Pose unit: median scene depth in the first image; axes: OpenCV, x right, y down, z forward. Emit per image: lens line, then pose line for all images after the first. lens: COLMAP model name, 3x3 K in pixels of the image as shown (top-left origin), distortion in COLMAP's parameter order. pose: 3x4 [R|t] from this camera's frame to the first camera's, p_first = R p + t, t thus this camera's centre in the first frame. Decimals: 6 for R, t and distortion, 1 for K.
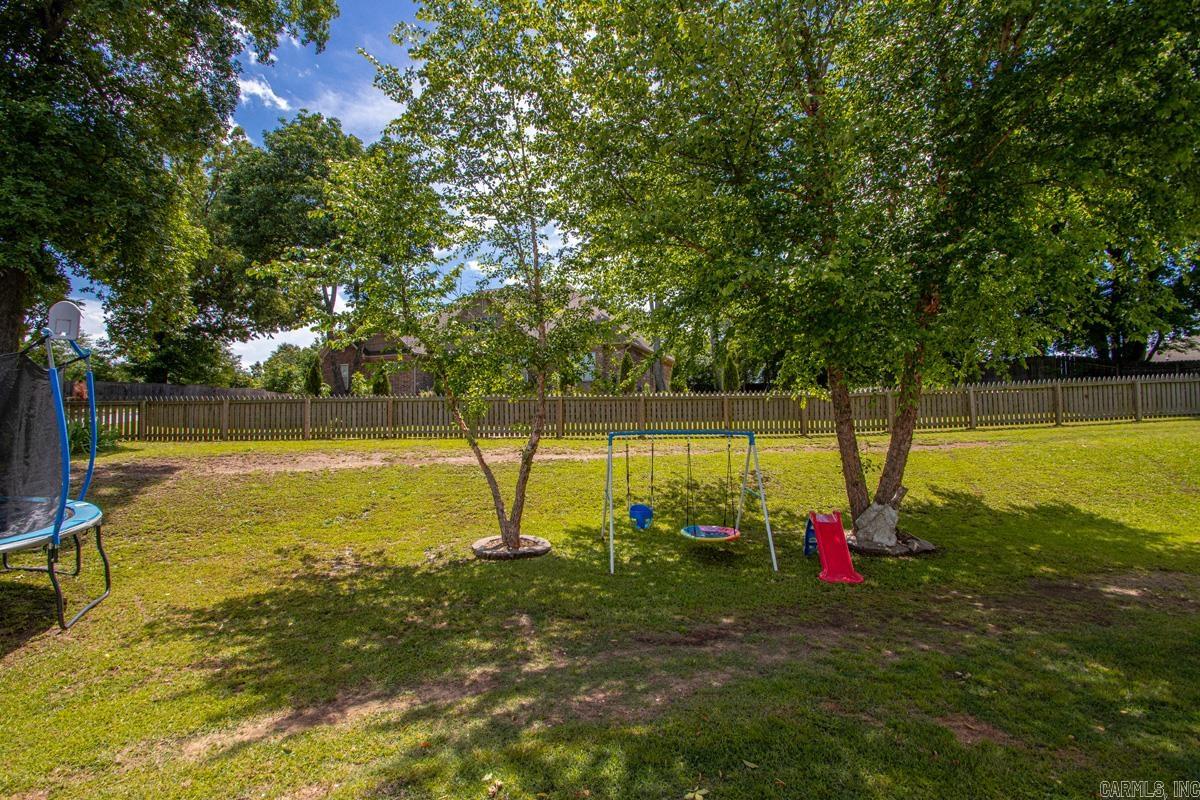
lens RADIAL K [[560.4, 0, 587.3], [0, 560.4, 400.3], [0, 0, 1]] dist [0.021060, -0.021602]
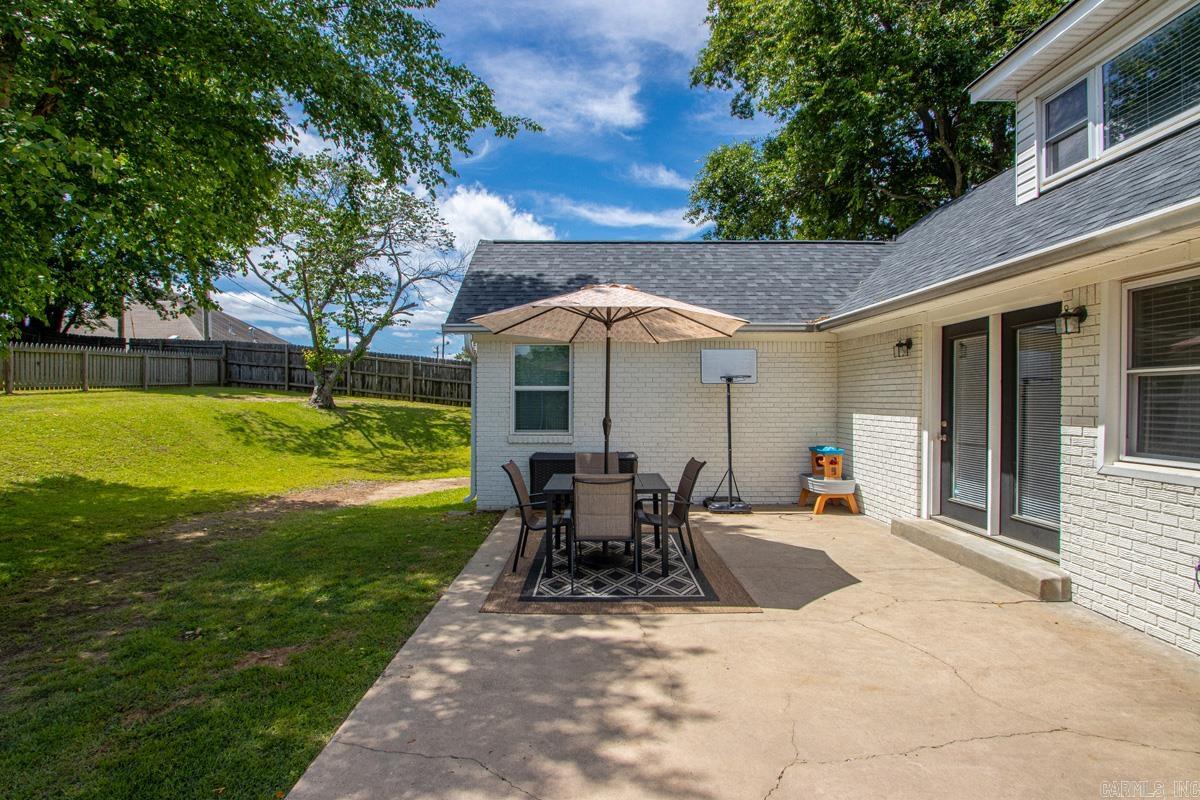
lens RADIAL K [[594.4, 0, 577.3], [0, 594.4, 402.0], [0, 0, 1]] dist [-0.012853, -0.000769]
pose [[0.004565, 0.001687, 0.999988, -0.176217], [-0.050148, 0.998741, -0.001456, 0.026353], [-0.998731, -0.050140, 0.004644, 0.169037]]
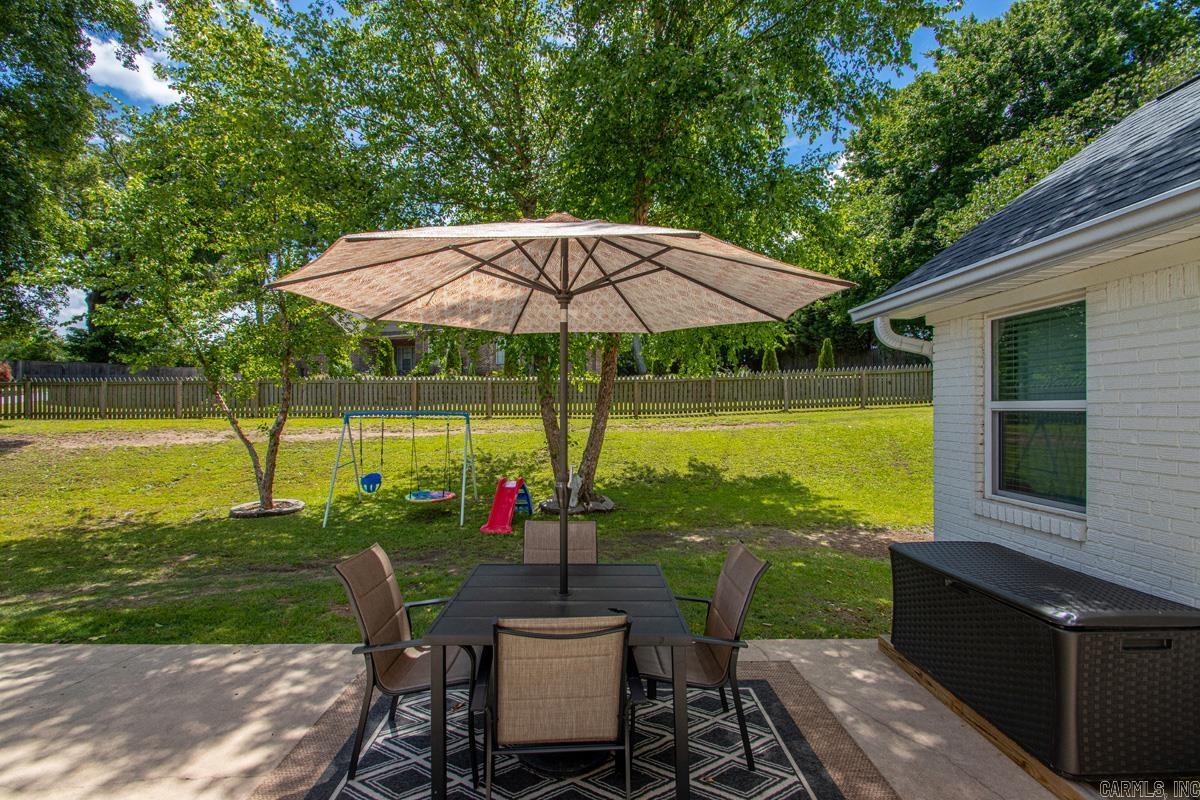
lens RADIAL K [[560.4, 0, 587.3], [0, 560.4, 400.3], [0, 0, 1]] dist [0.021060, -0.021602]
pose [[0.999731, 0.004525, 0.022761, 0.513892], [-0.005319, 0.999375, 0.034944, -0.014307], [-0.022589, -0.035056, 0.999130, -0.202934]]
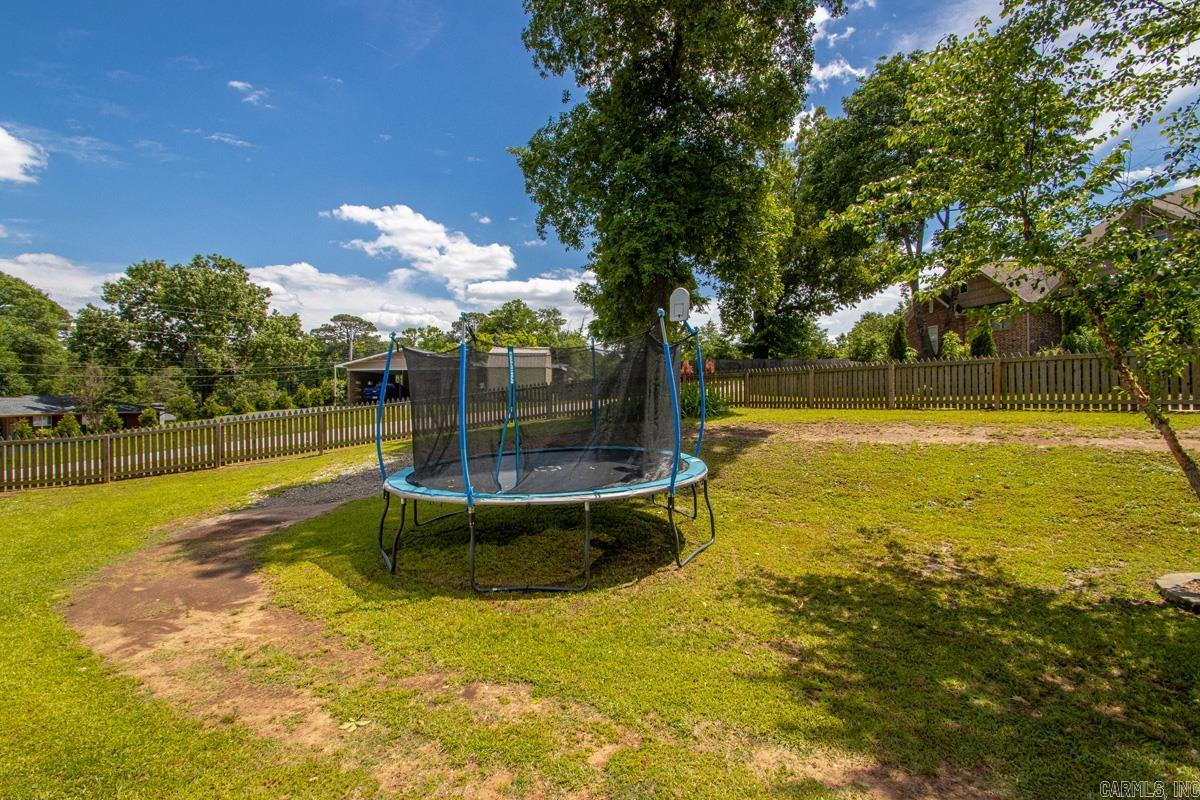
lens RADIAL K [[560.4, 0, 587.3], [0, 560.4, 400.3], [0, 0, 1]] dist [0.021060, -0.021602]
pose [[0.575253, 0.007089, -0.817945, -0.059194], [0.037417, 0.998688, 0.034971, 0.009086], [0.817120, -0.050723, 0.574232, 0.123110]]
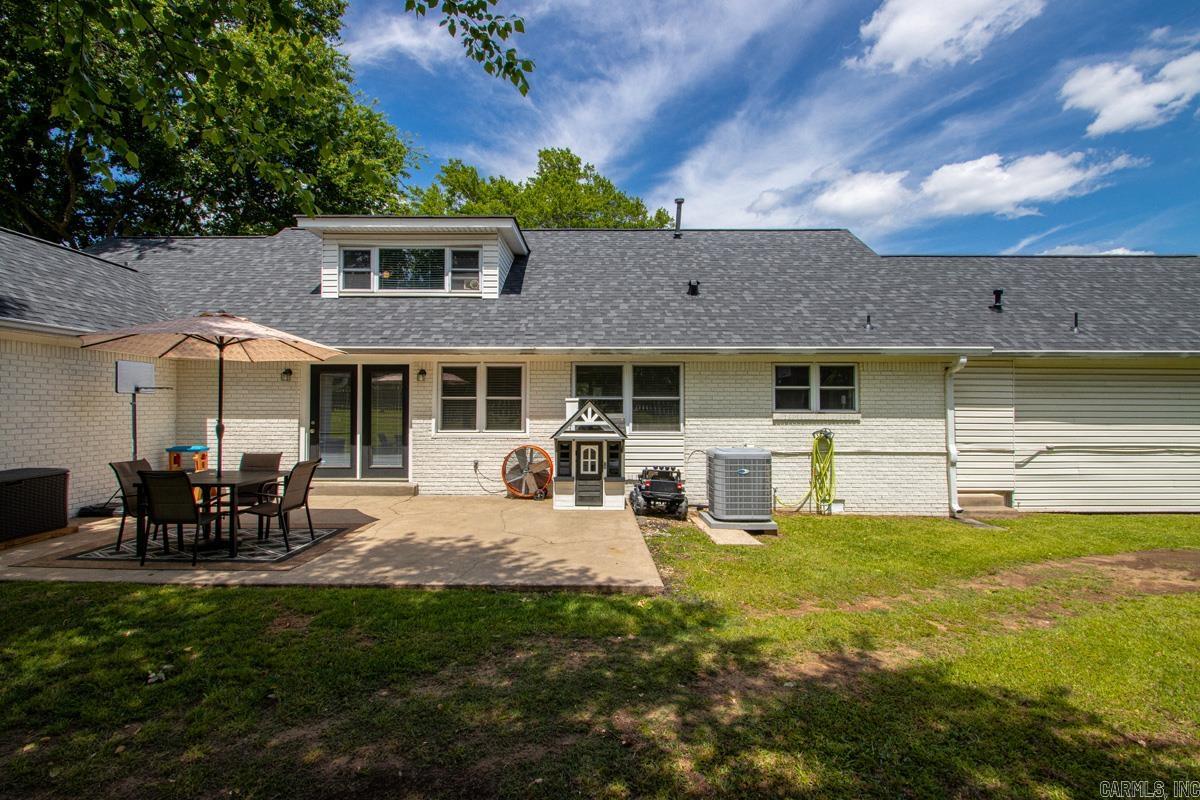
lens RADIAL K [[560.4, 0, 587.3], [0, 560.4, 400.3], [0, 0, 1]] dist [0.021060, -0.021602]
pose [[-0.999988, 0.004746, -0.001334, 0.002144], [0.004820, 0.998073, -0.061858, 0.059903], [0.001038, -0.061864, -0.998084, 0.926664]]
